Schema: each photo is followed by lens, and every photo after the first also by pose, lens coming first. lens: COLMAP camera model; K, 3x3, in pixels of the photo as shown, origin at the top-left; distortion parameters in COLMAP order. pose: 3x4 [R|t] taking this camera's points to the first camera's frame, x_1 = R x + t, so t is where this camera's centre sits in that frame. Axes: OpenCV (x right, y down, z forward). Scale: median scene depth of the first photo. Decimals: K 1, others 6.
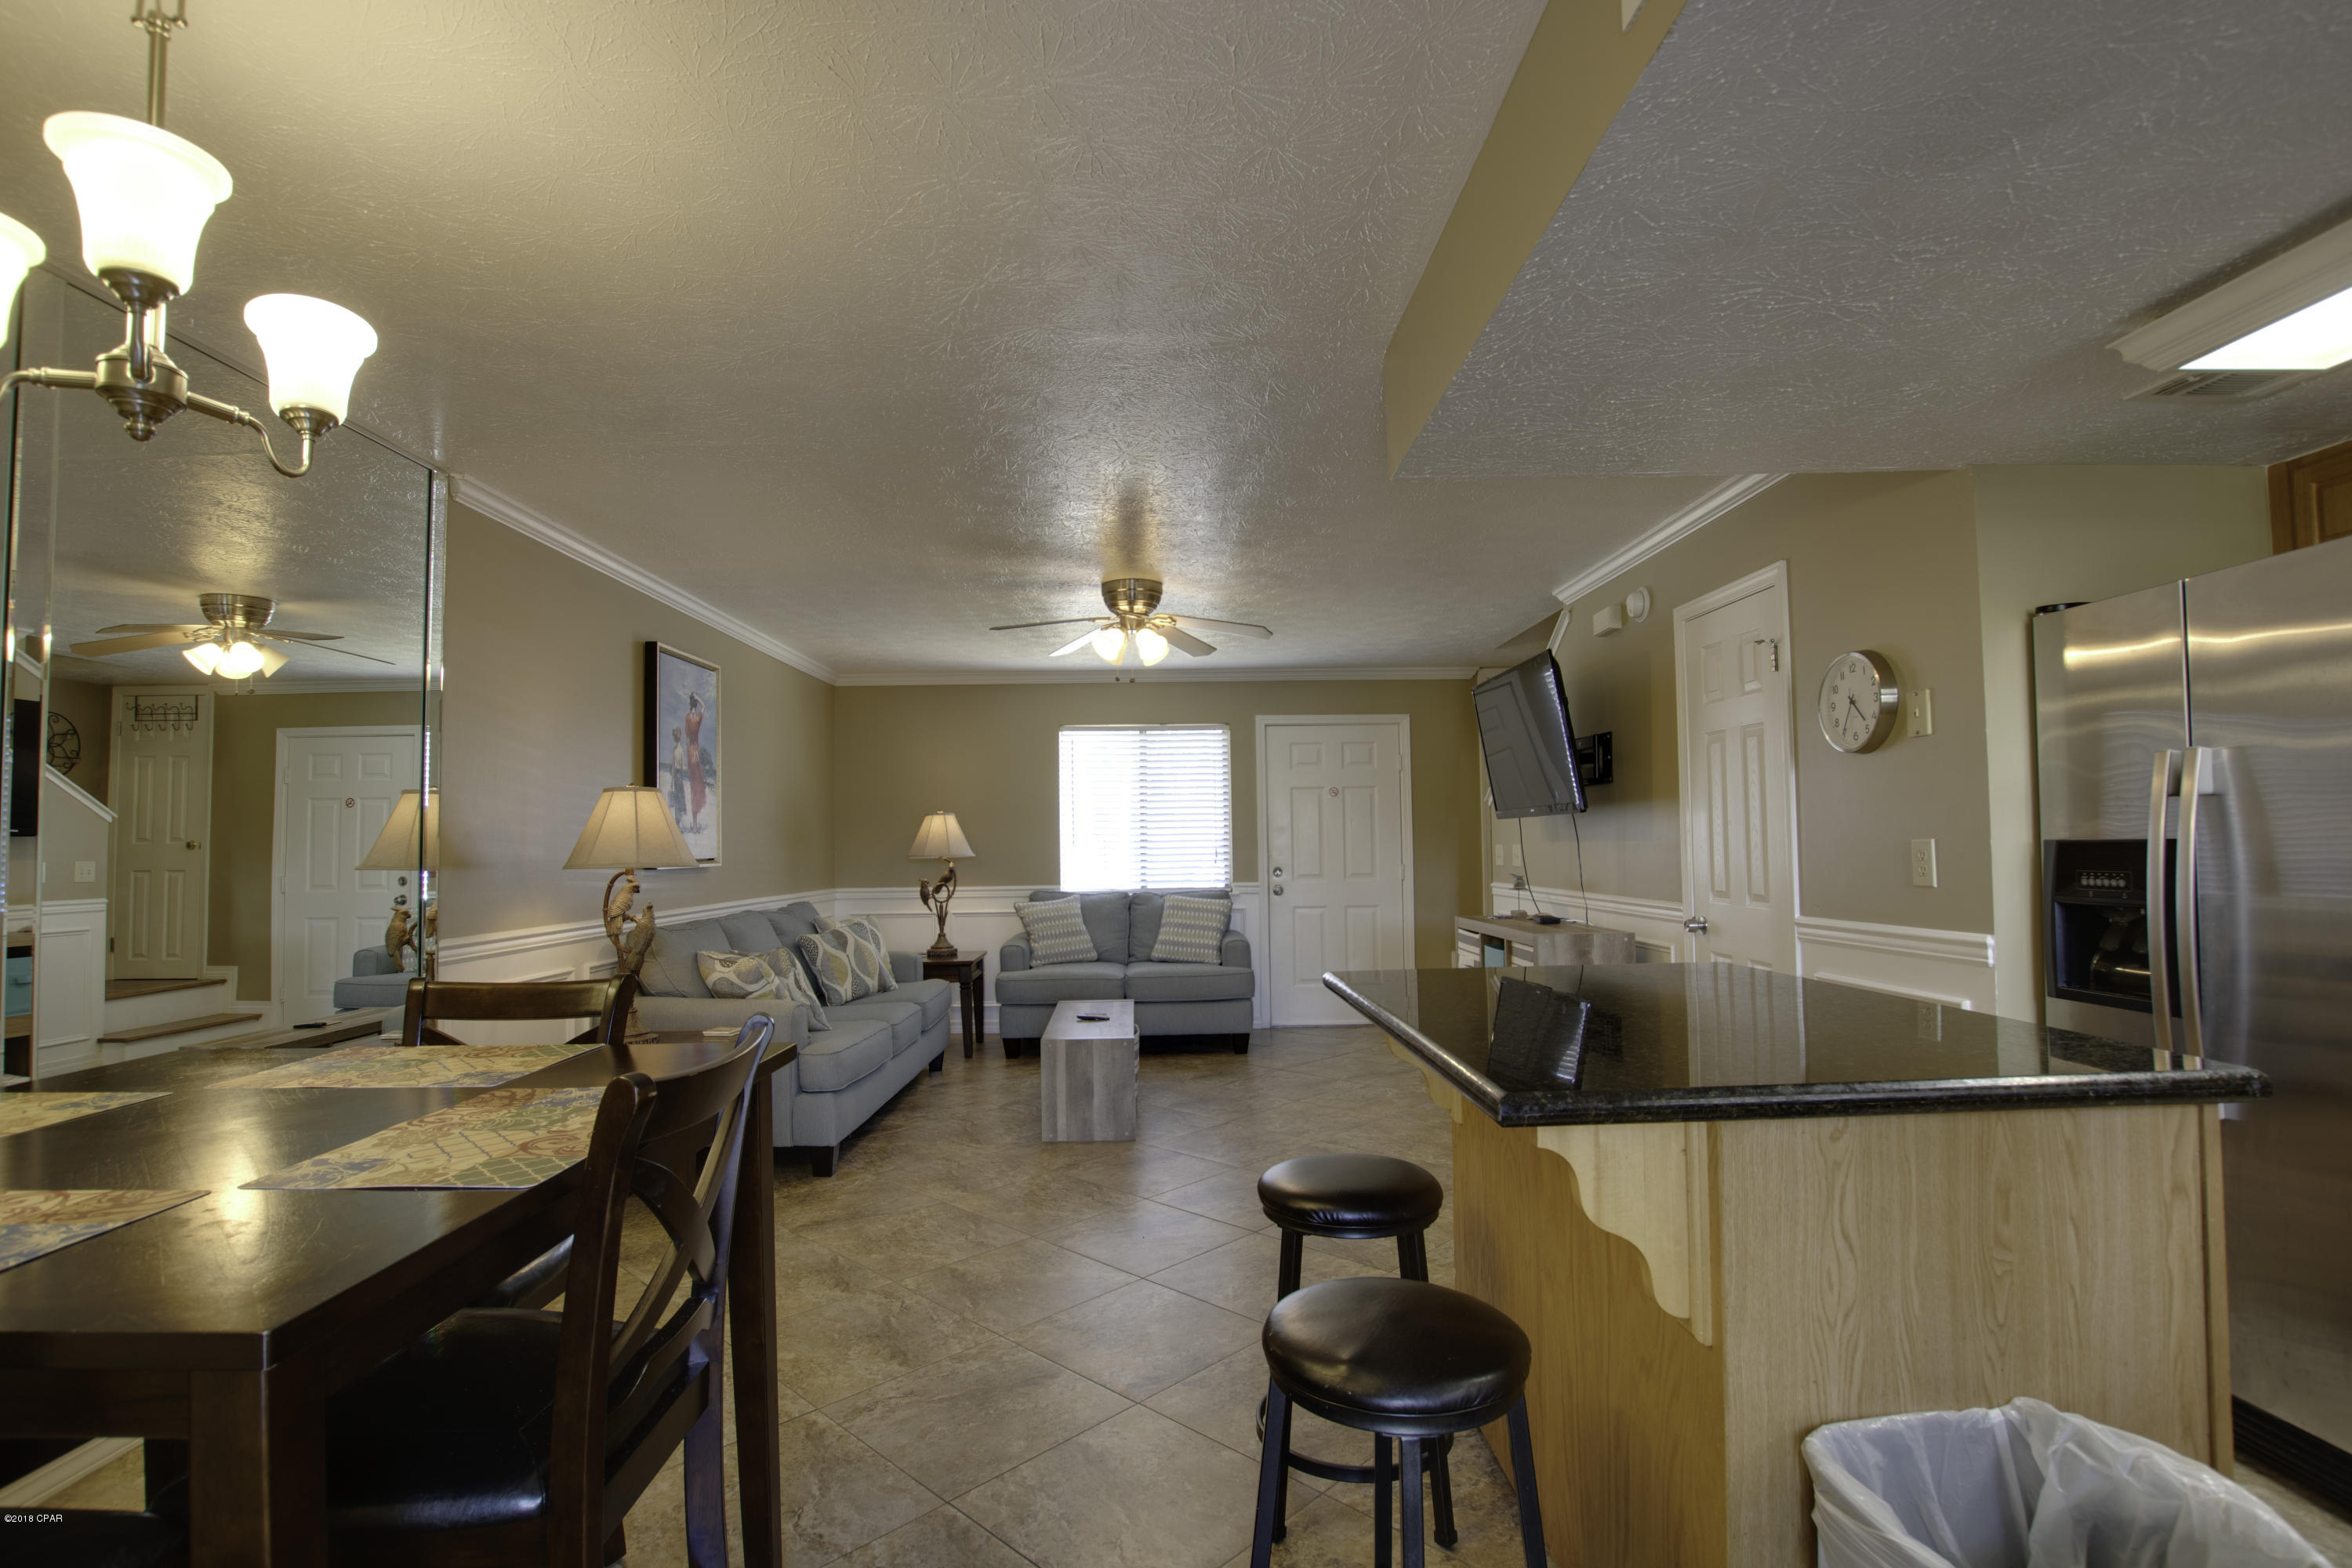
lens RADIAL K [[1095.6, 0, 1167.3], [0, 1095.6, 797.6], [0, 0, 1]] dist [-0.030490, 0.001316]
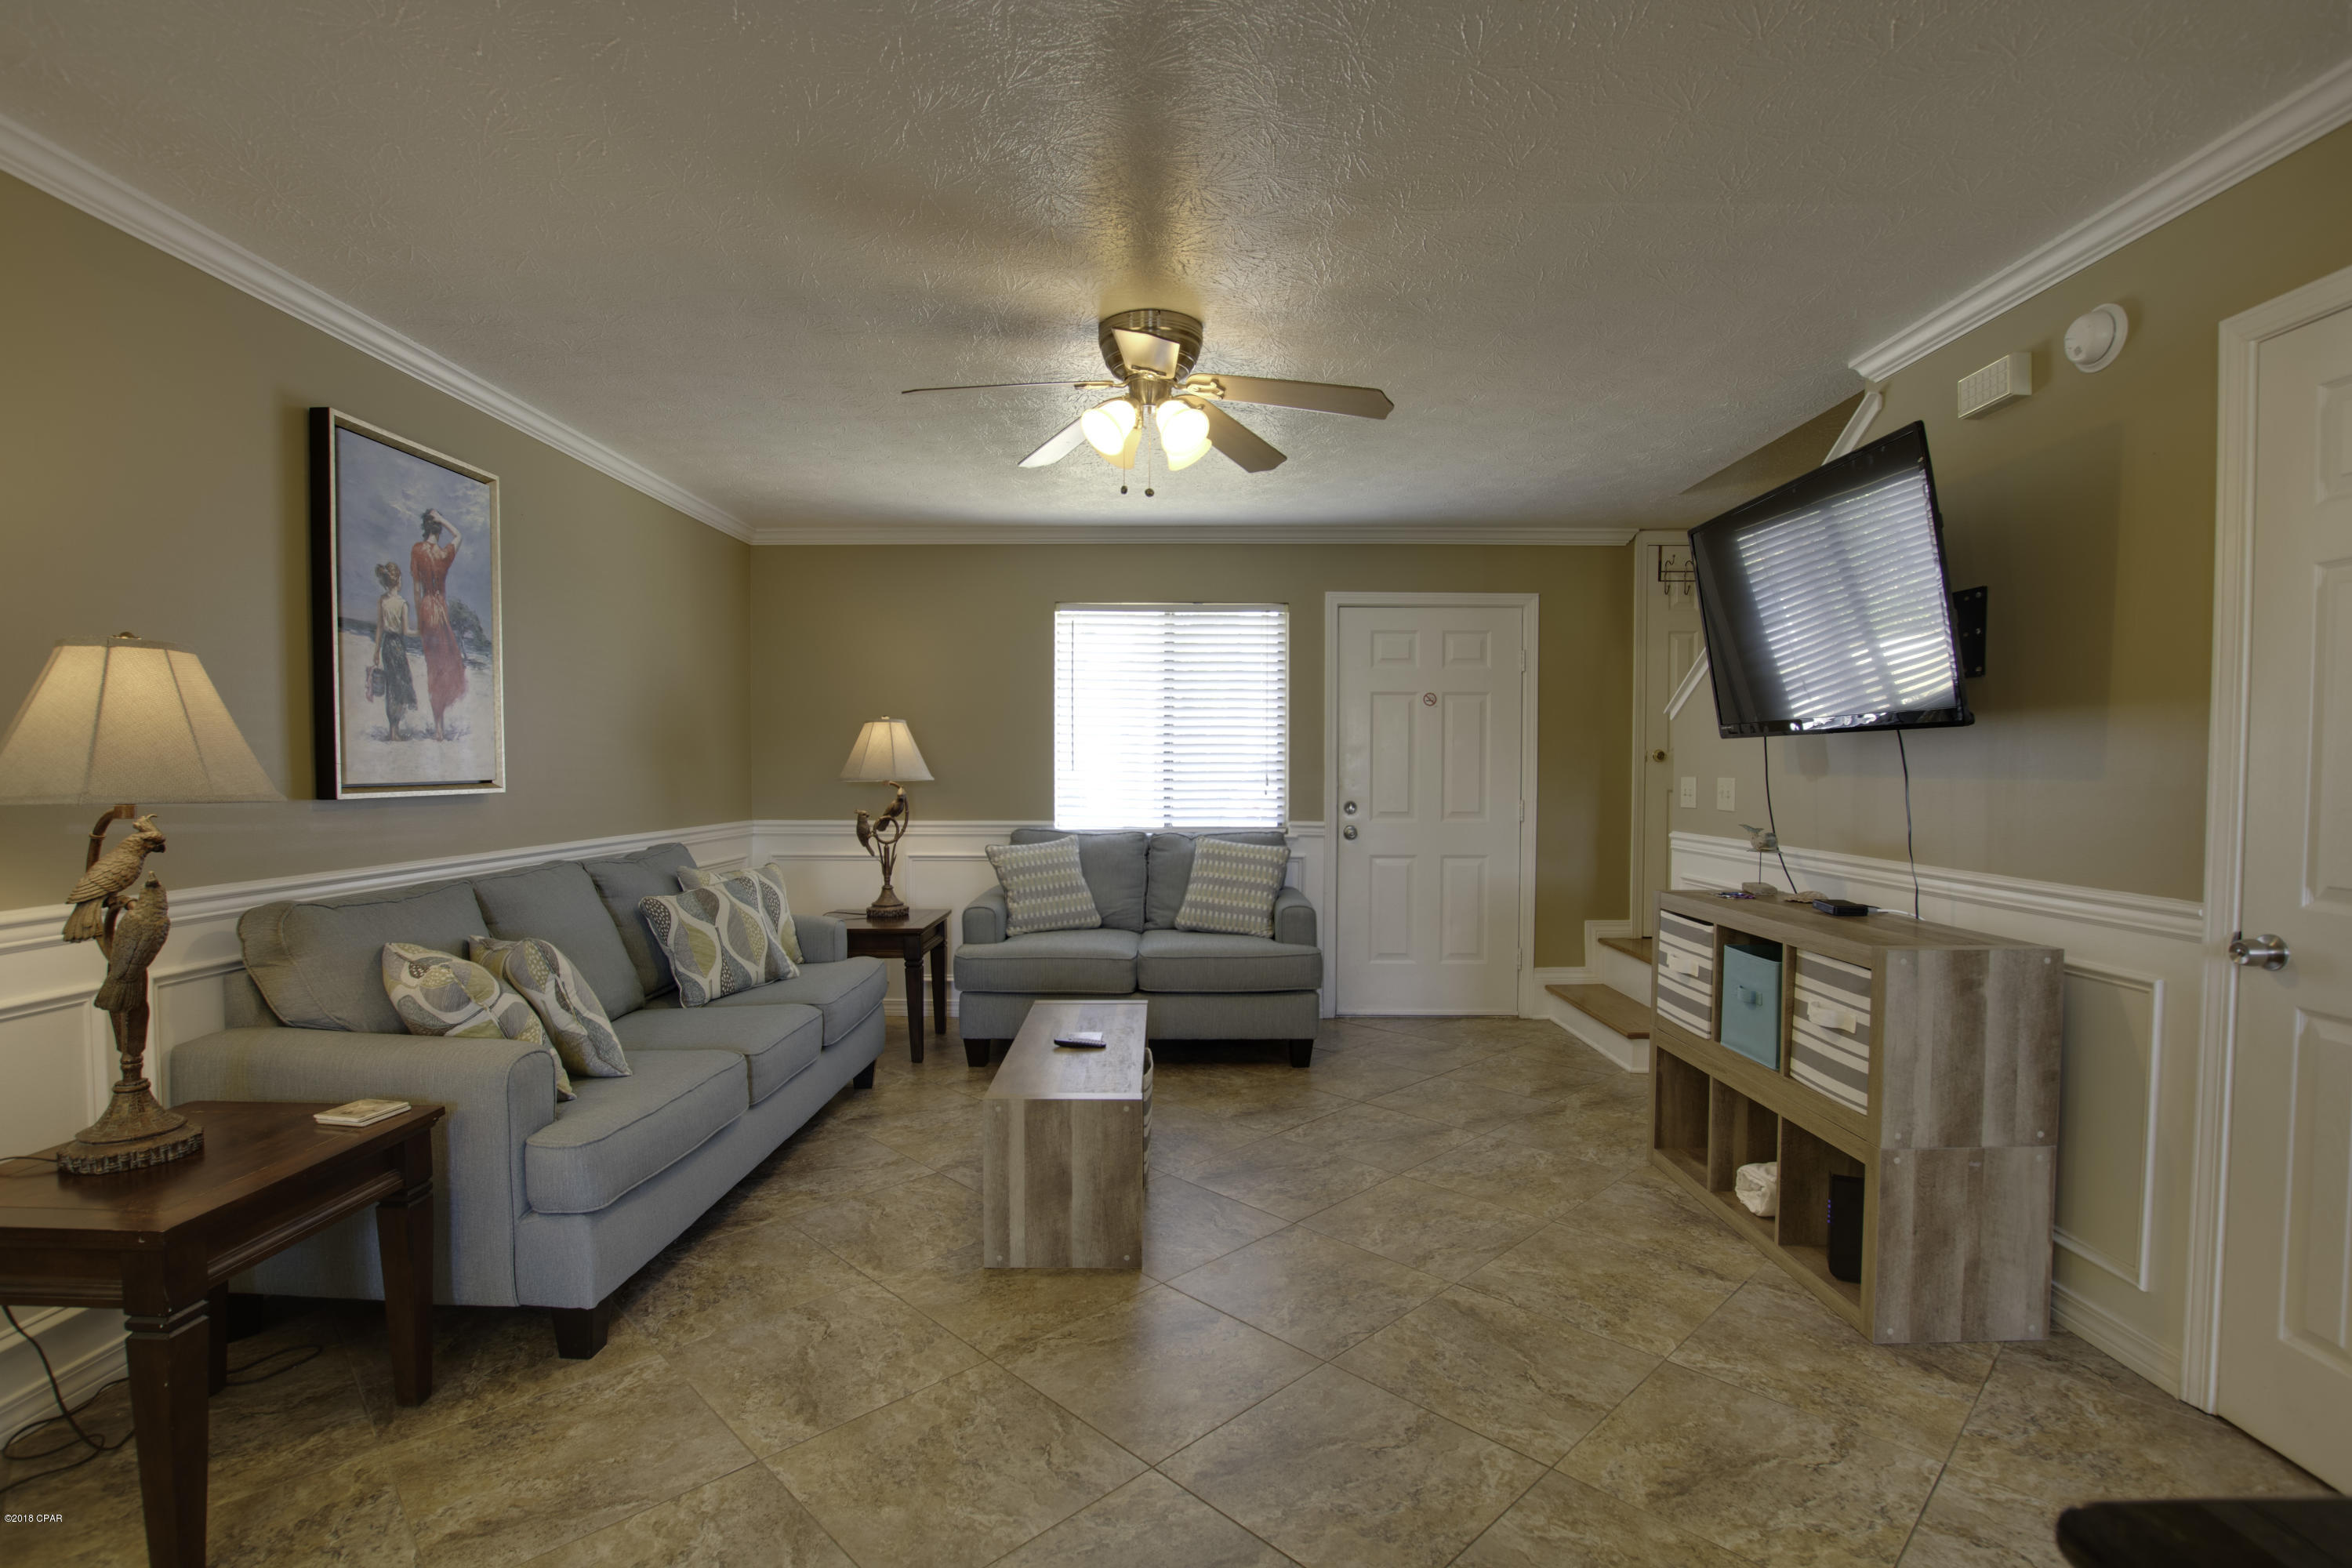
lens RADIAL K [[1265.3, 0, 1171.3], [0, 1265.3, 794.7], [0, 0, 1]] dist [-0.025267, 0.000858]
pose [[0.999639, 0.016706, -0.021053, -0.001702], [-0.015293, 0.997731, 0.065570, 0.007328], [0.022101, -0.065225, 0.997626, 0.202802]]
